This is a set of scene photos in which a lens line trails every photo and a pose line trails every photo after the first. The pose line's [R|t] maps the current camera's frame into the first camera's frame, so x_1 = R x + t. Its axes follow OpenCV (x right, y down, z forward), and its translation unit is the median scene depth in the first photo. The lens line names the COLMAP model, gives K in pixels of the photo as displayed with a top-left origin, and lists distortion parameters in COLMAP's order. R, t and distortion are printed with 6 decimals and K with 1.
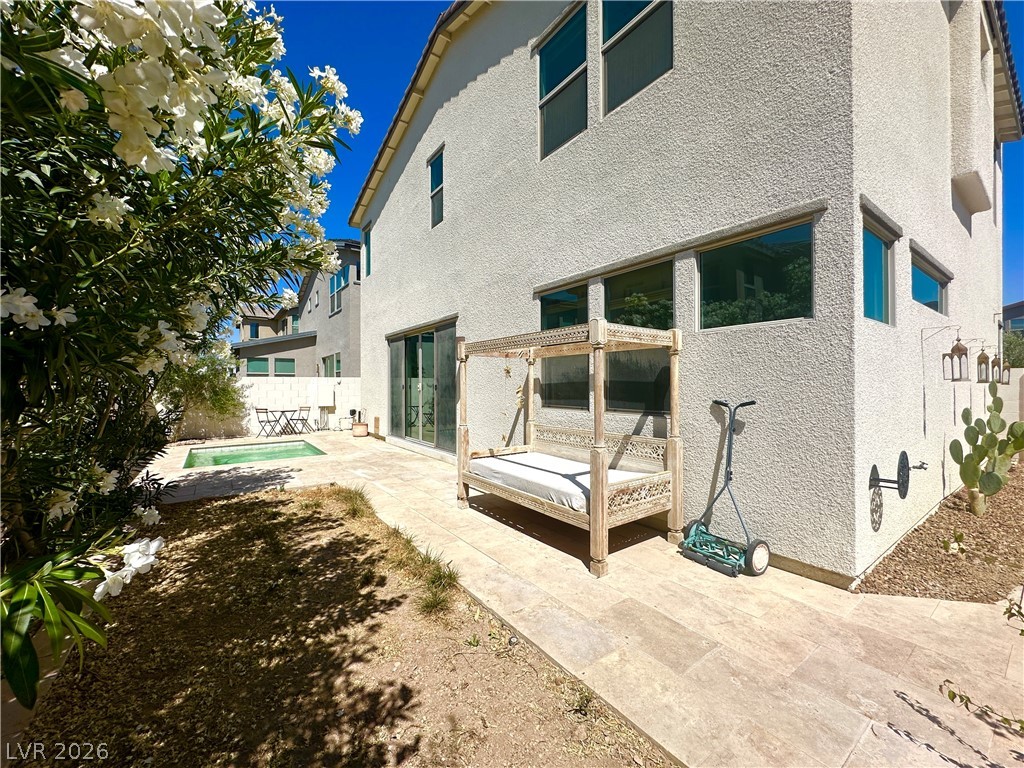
lens RADIAL K [[408.4, 0, 509.1], [0, 408.4, 385.5], [0, 0, 1]] dist [-0.004380, 0.001501]
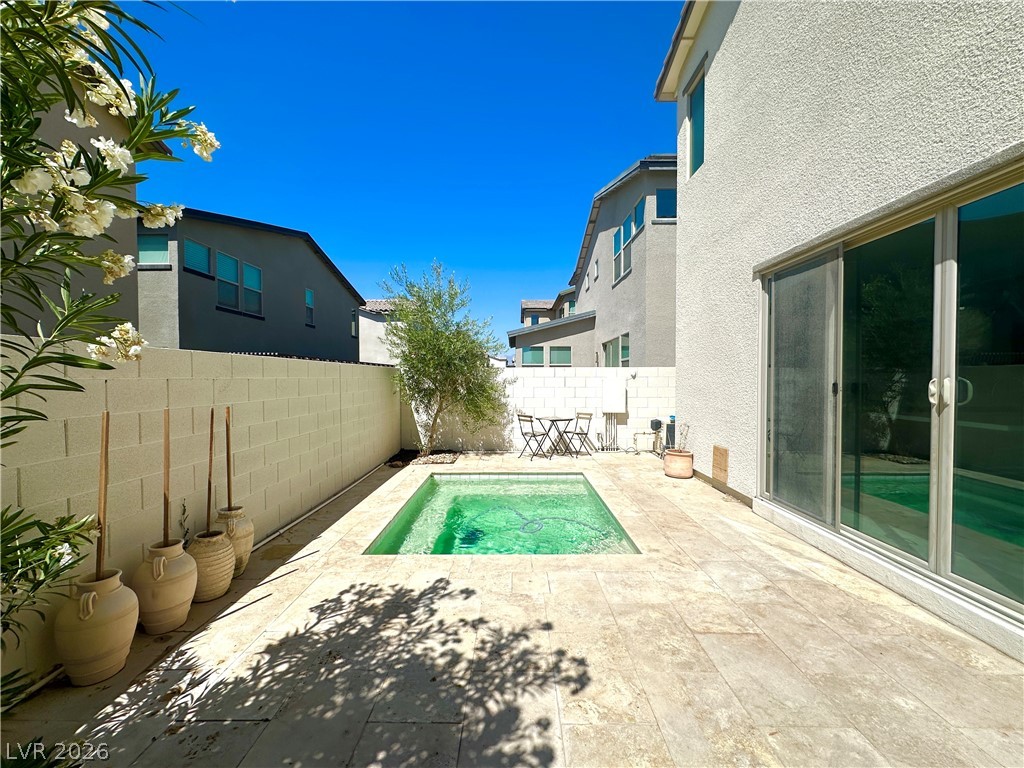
lens RADIAL K [[408.4, 0, 513.6], [0, 408.4, 383.8], [0, 0, 1]] dist [-0.004380, 0.001501]
pose [[0.811169, 0.011107, -0.584706, -0.223365], [-0.001837, 0.999863, 0.016446, -0.004913], [0.584809, -0.012266, 0.811078, 0.430308]]
